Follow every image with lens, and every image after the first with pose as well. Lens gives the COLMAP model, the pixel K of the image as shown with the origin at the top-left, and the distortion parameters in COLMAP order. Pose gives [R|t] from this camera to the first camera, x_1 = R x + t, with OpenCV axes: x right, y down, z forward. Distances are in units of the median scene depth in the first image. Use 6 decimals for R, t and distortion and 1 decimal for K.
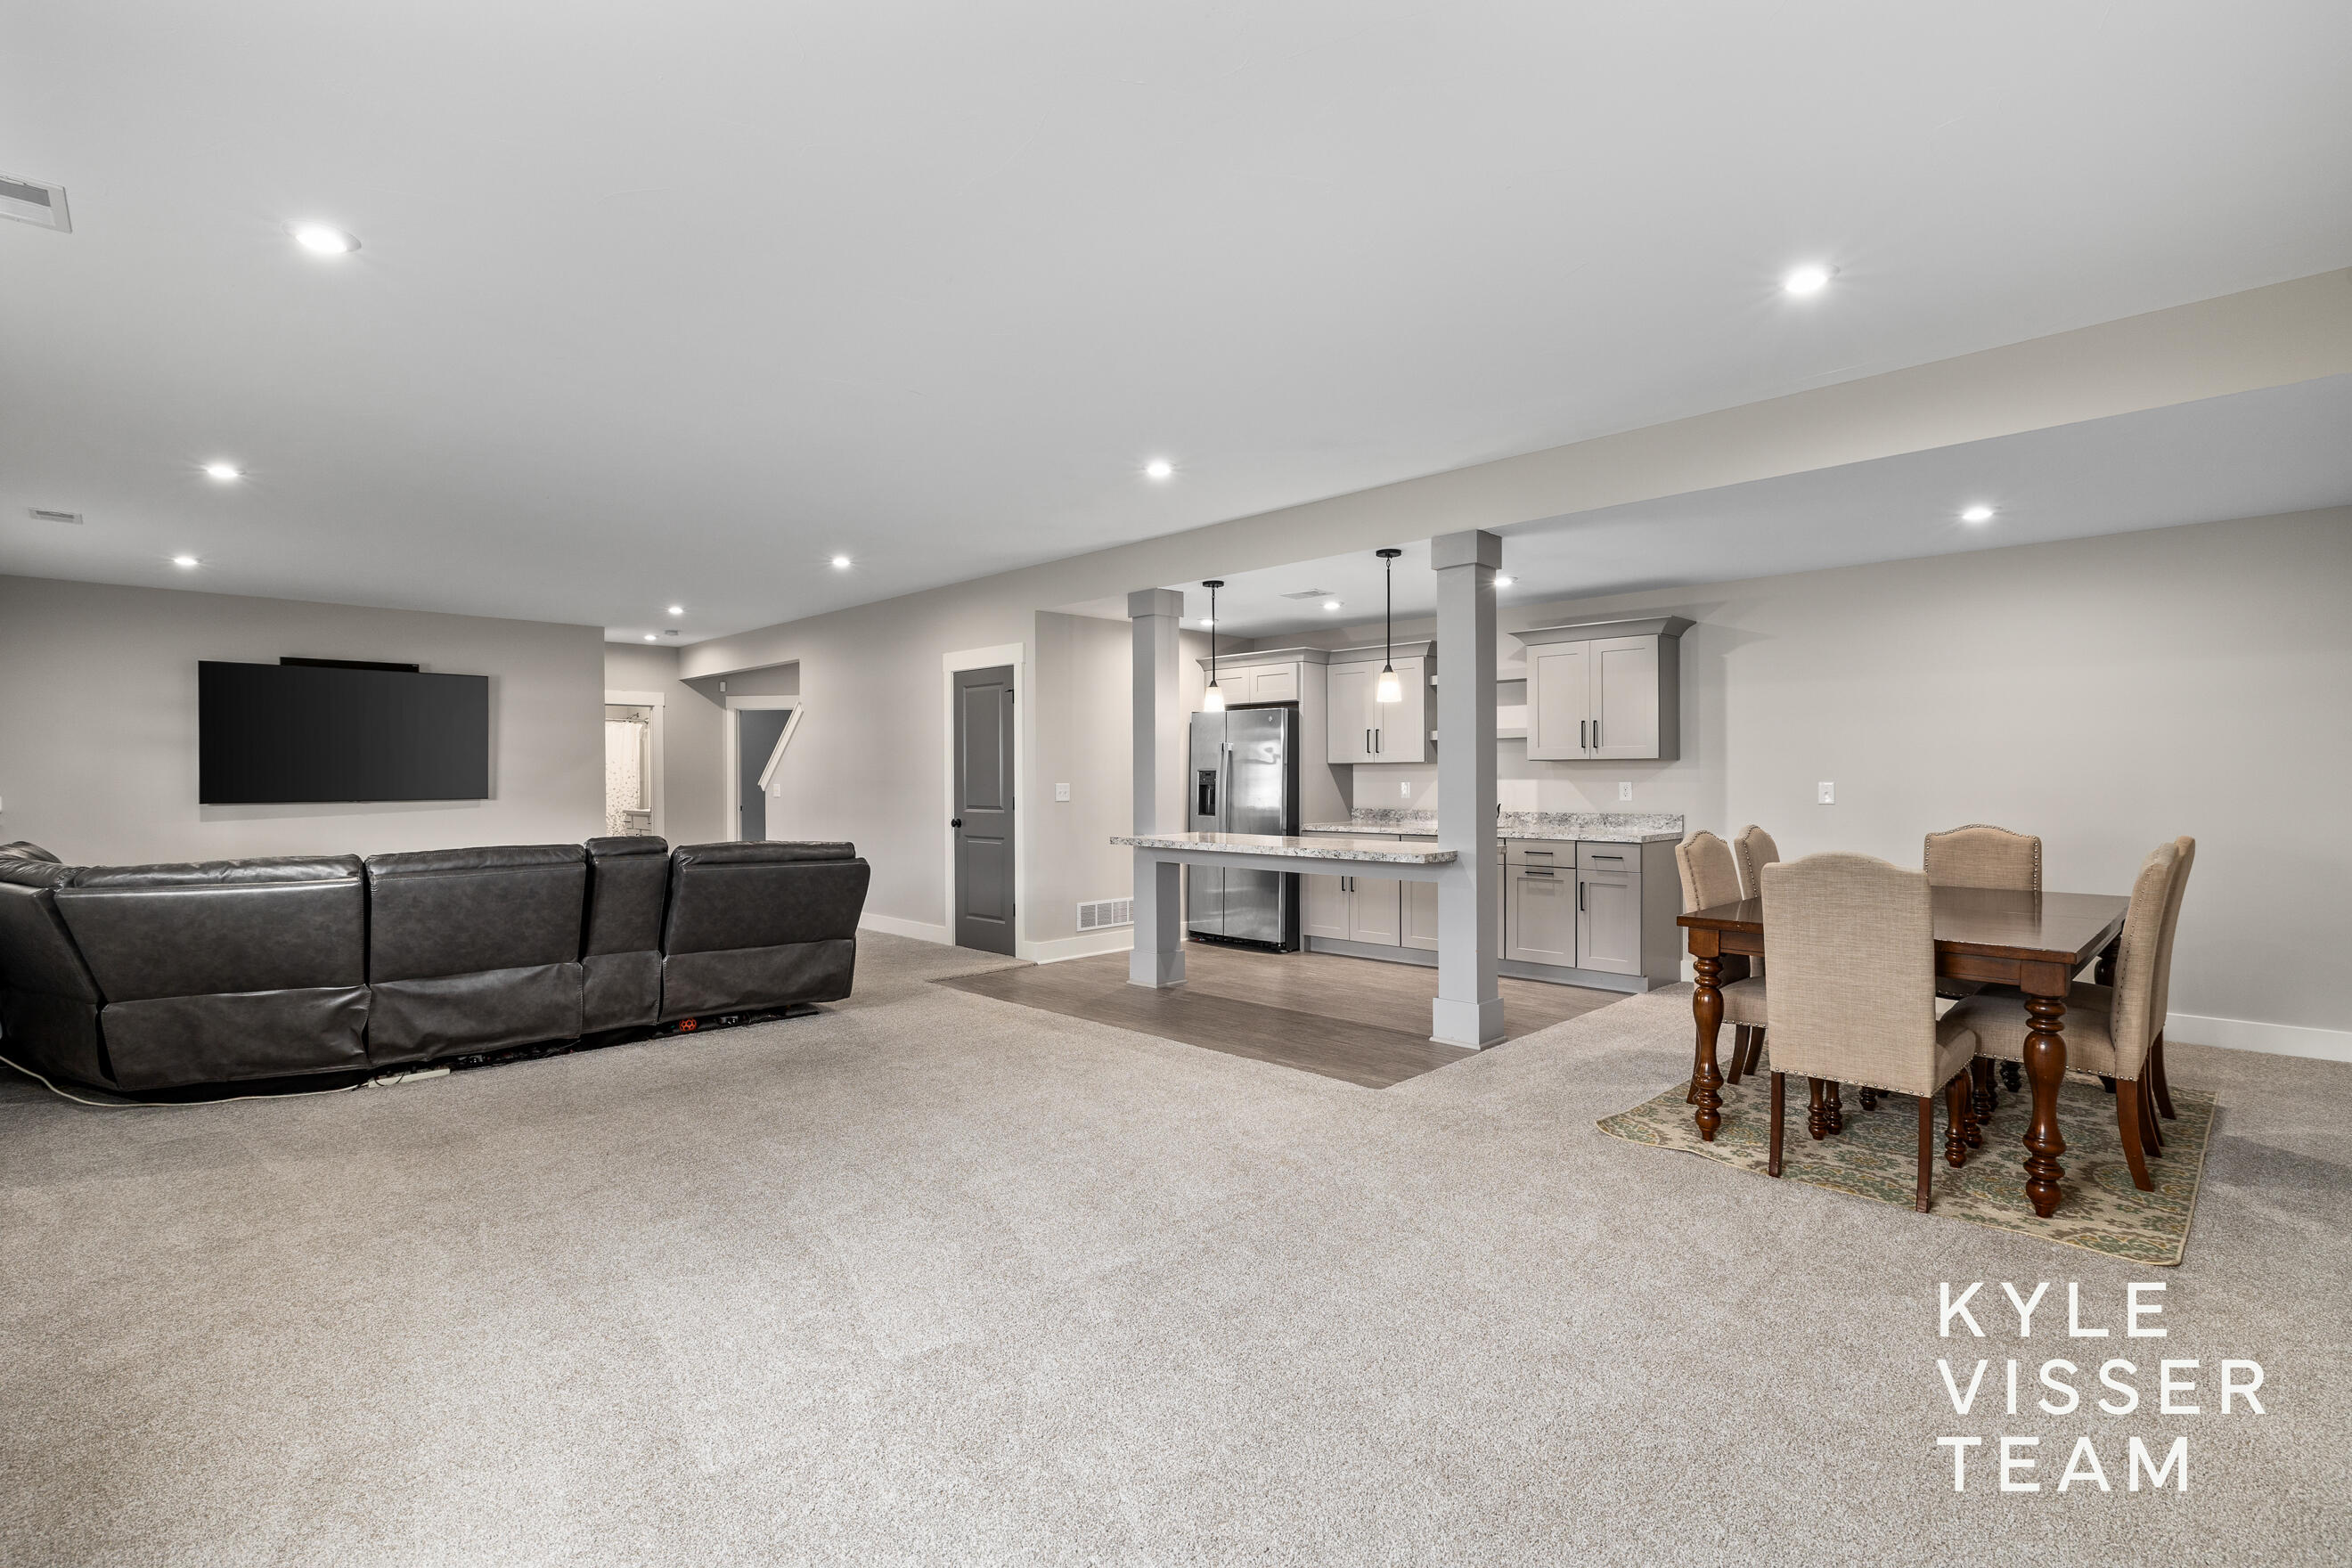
lens RADIAL K [[1073.6, 0, 1174.5], [0, 1073.6, 780.0], [0, 0, 1]] dist [0.001821, 0.000001]
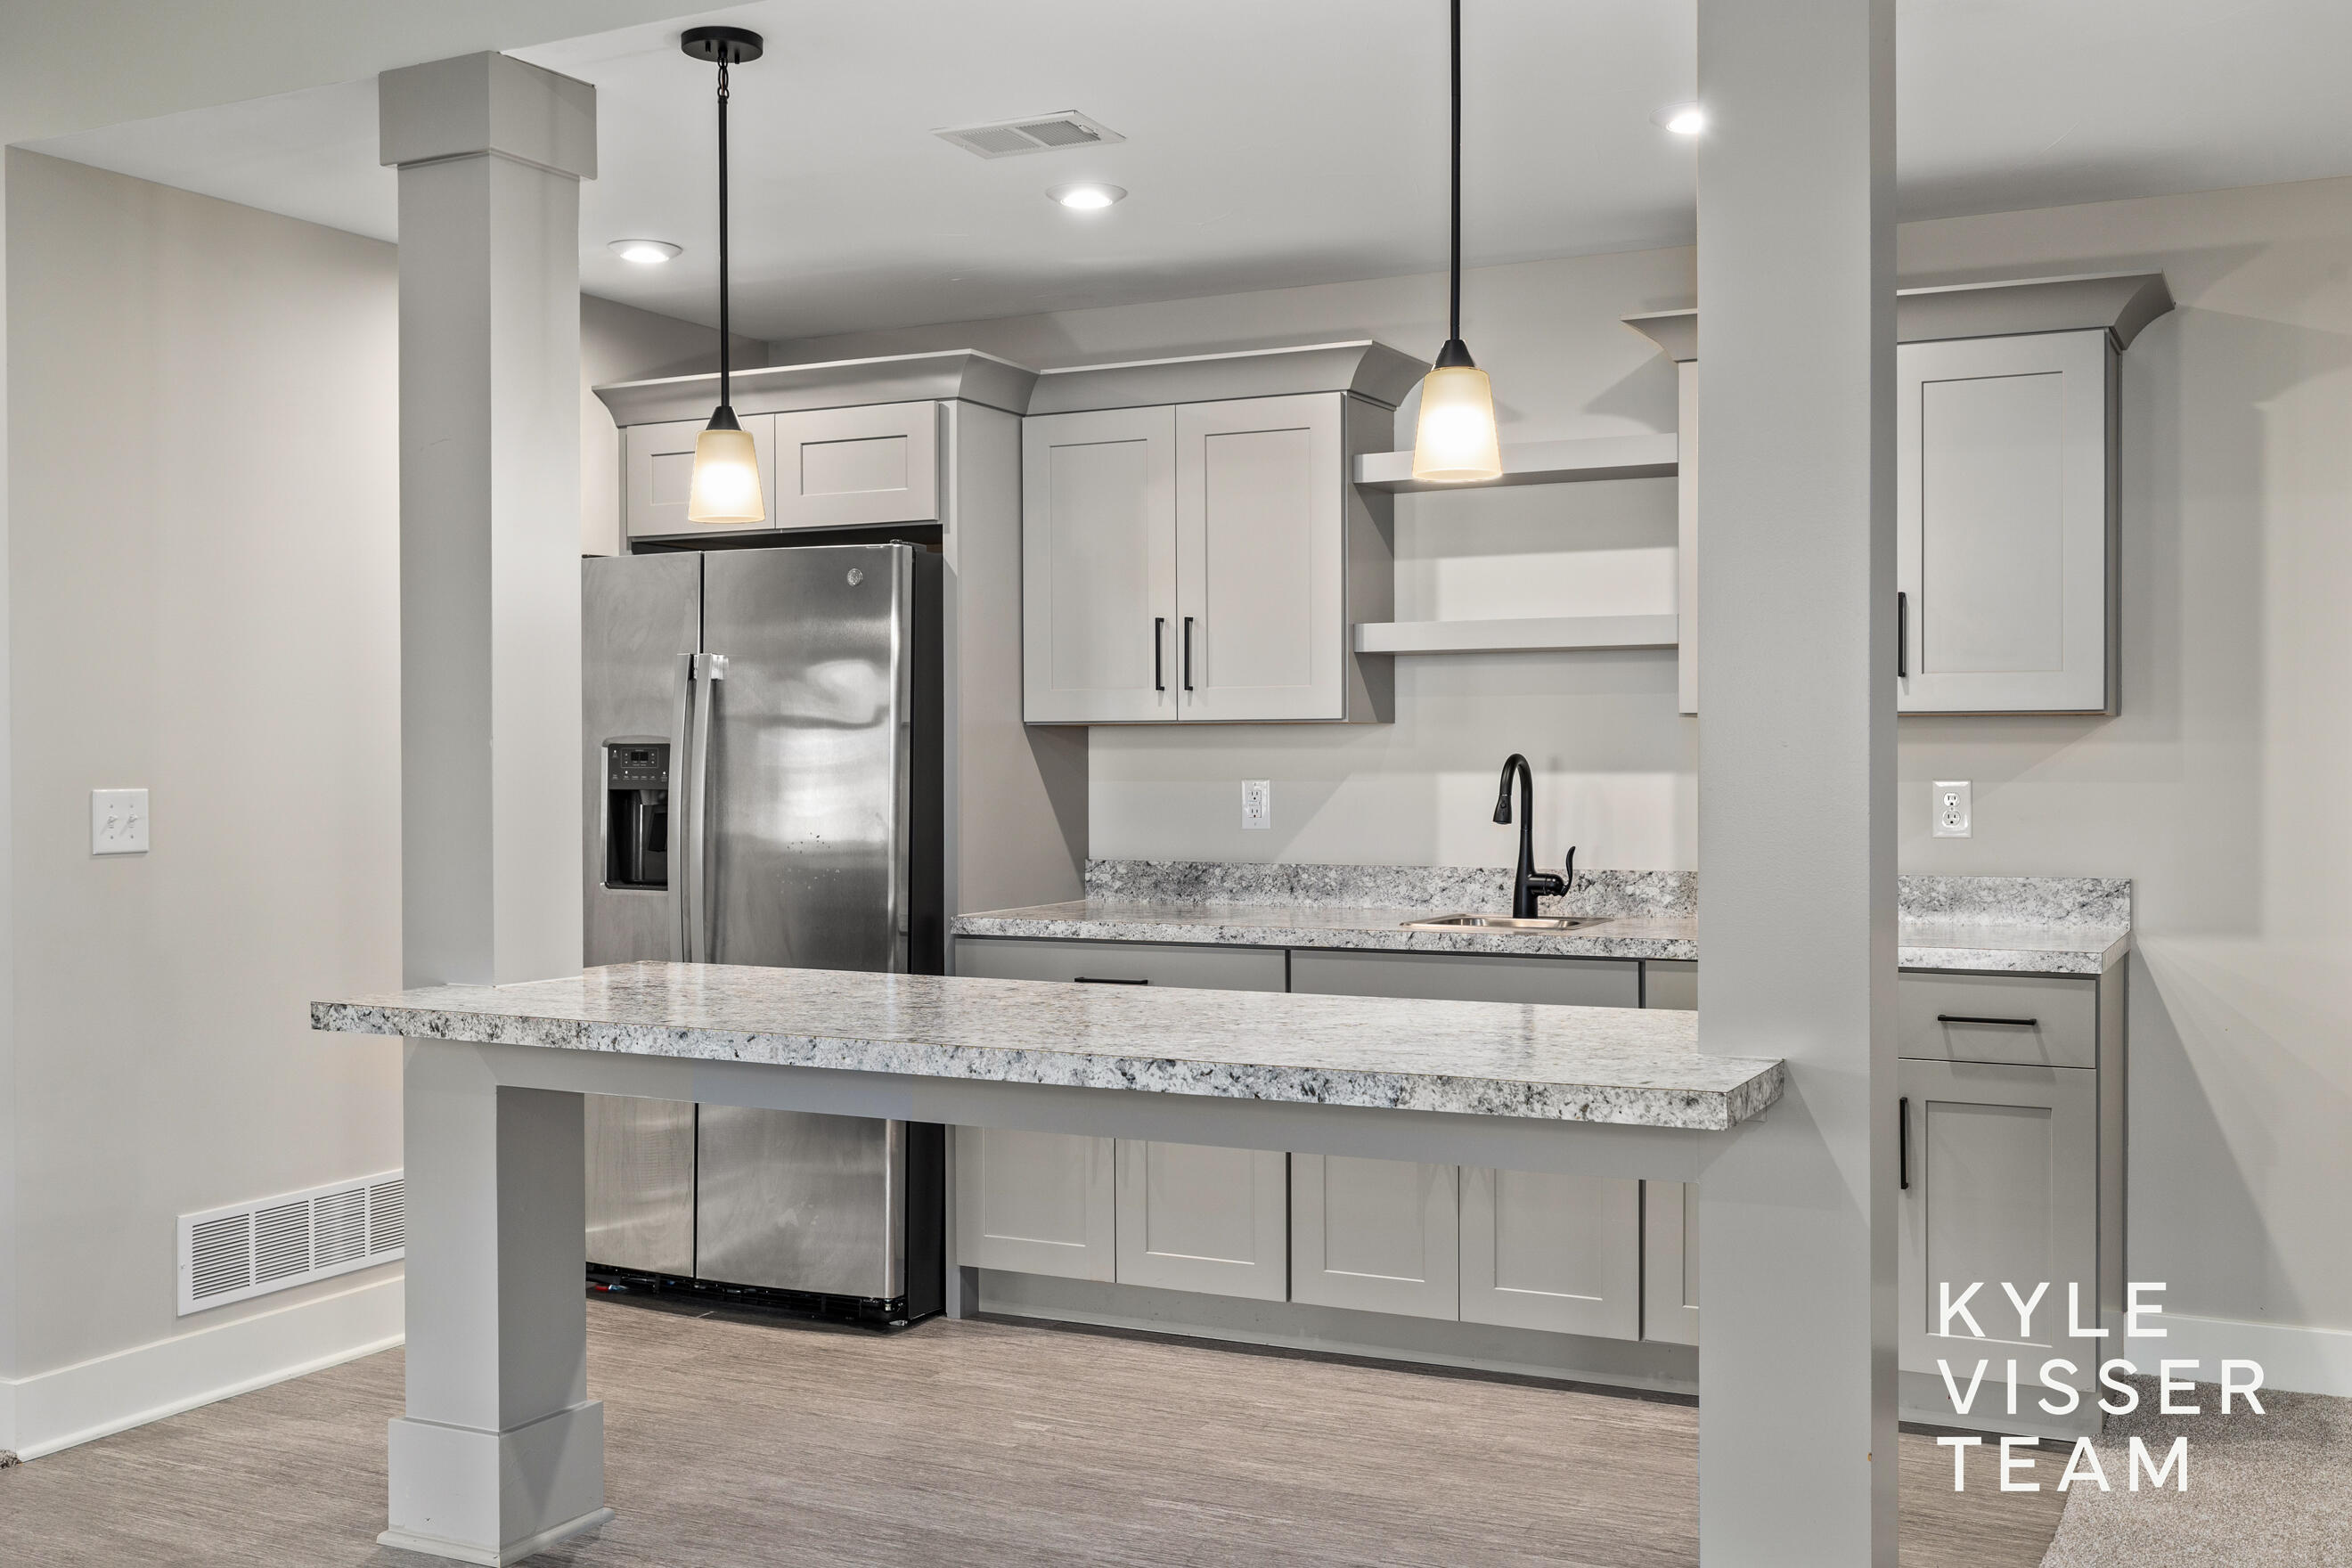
lens RADIAL K [[2324.3, 0, 1179.6], [0, 2324.3, 766.3], [0, 0, 1]] dist [0.012962, 0.000000]
pose [[0.954275, 0.000827, 0.298929, -0.022660], [-0.000336, 0.999999, -0.001694, -0.001285], [-0.298930, 0.001516, 0.954274, 0.330773]]
